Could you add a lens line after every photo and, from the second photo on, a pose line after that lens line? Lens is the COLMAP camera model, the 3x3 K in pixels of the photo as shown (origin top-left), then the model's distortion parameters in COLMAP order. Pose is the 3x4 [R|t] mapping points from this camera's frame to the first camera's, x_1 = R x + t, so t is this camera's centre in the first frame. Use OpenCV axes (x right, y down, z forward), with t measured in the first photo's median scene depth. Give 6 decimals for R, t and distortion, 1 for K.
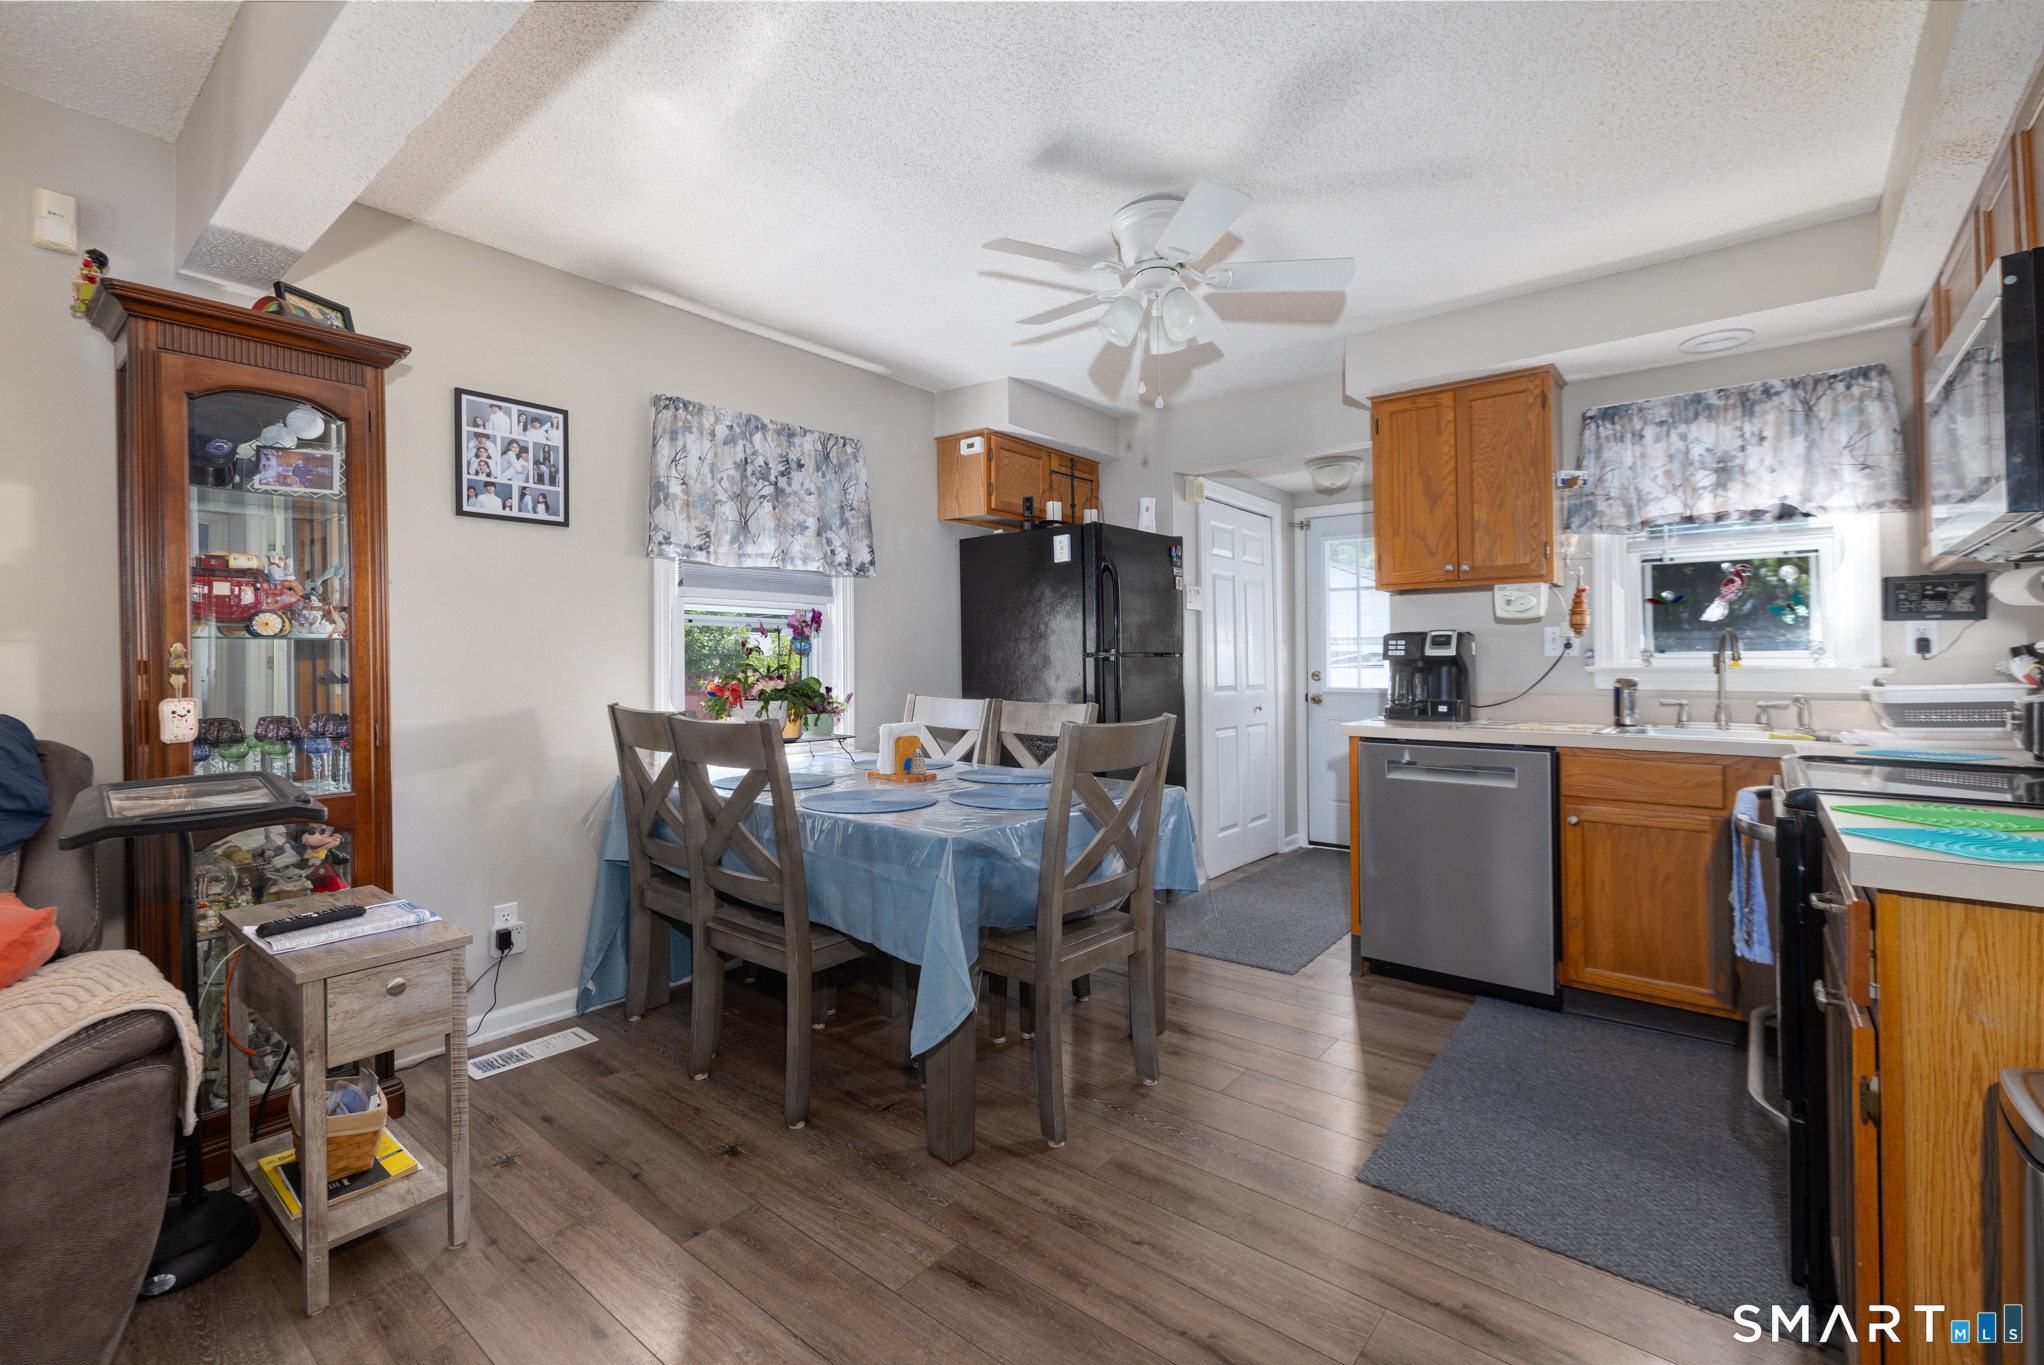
lens RADIAL K [[883.7, 0, 961.3], [0, 883.7, 647.5], [0, 0, 1]] dist [0.000359, -0.000198]
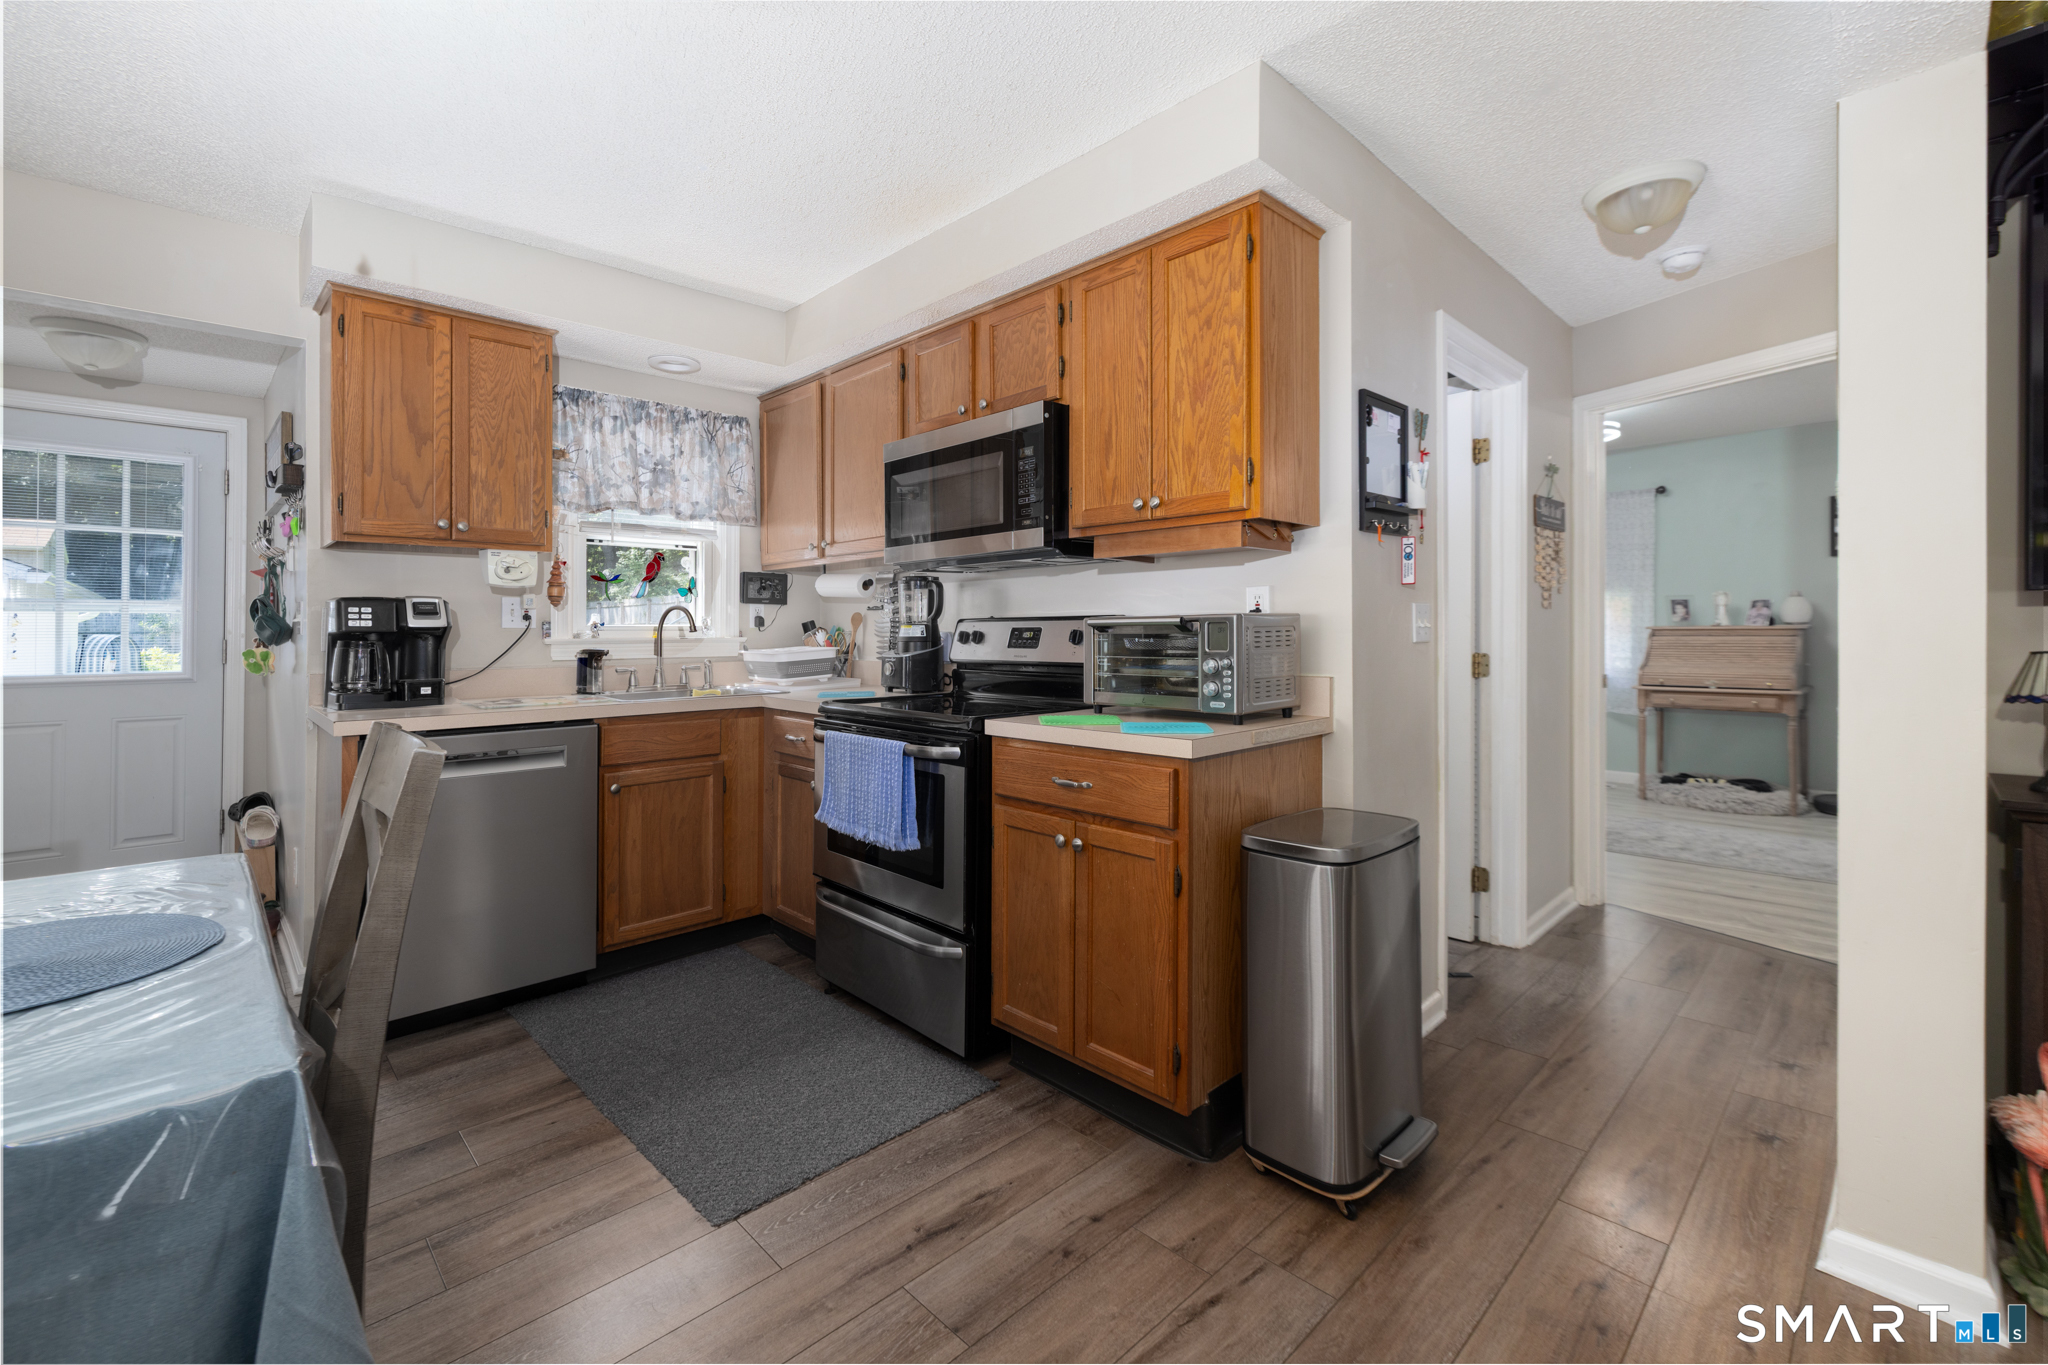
lens RADIAL K [[885.4, 0, 984.3], [0, 885.4, 622.6], [0, 0, 1]] dist [0.000359, -0.000198]
pose [[0.093881, 0.011810, 0.995513, -0.262560], [-0.009045, 0.999898, -0.011009, 0.010170], [-0.995542, -0.007971, 0.093978, 0.431897]]
